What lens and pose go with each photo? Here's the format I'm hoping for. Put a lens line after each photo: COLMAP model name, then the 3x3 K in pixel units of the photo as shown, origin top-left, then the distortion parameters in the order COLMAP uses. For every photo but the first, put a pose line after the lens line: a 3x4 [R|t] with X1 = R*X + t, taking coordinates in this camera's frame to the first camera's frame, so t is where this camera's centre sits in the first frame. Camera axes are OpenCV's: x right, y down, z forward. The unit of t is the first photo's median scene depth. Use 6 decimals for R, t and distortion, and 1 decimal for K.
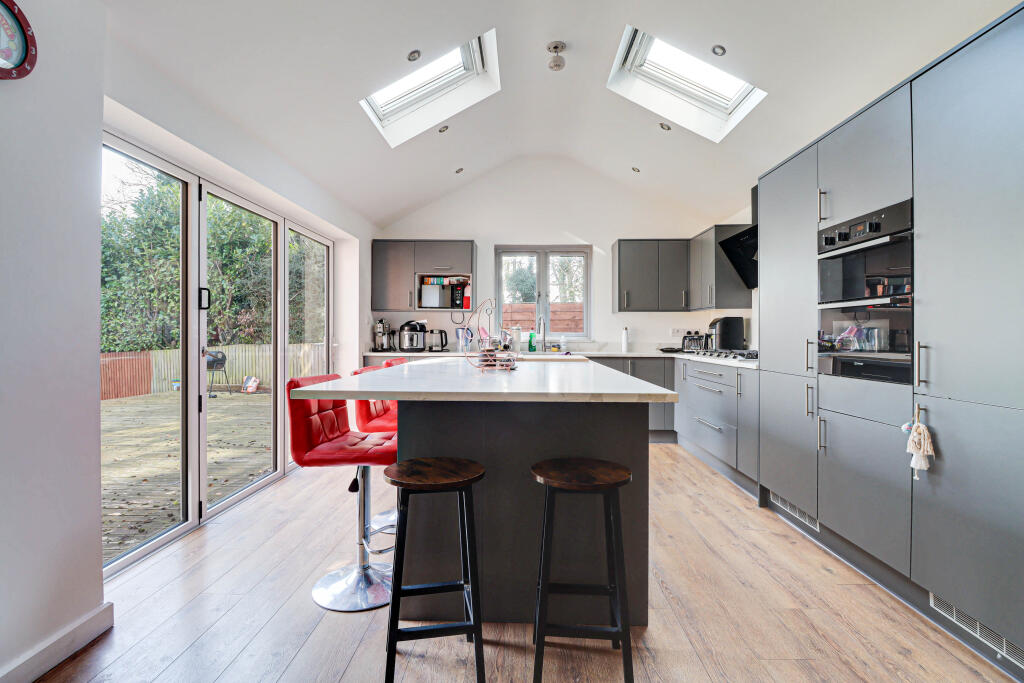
lens RADIAL K [[482.7, 0, 510.7], [0, 482.7, 335.6], [0, 0, 1]] dist [-0.010187, -0.004547]
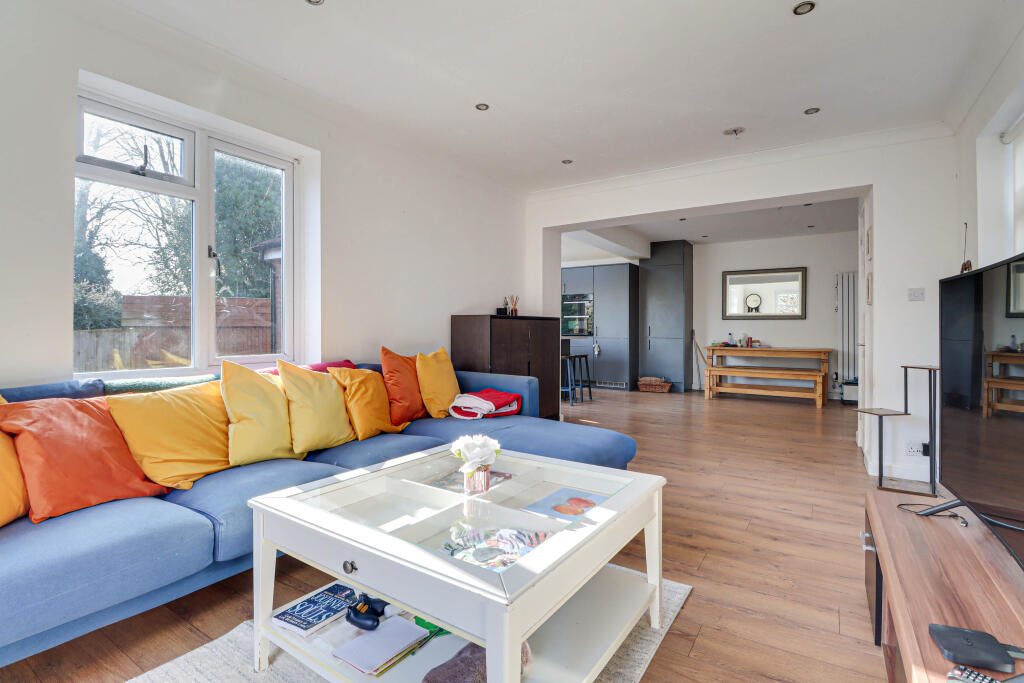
lens RADIAL K [[482.7, 0, 507.5], [0, 482.7, 330.6], [0, 0, 1]] dist [-0.010187, -0.004547]
pose [[0.529487, -0.002859, 0.848314, -1.221834], [0.001688, 0.999996, 0.002317, 0.014740], [-0.848317, 0.000205, 0.529489, -0.248662]]
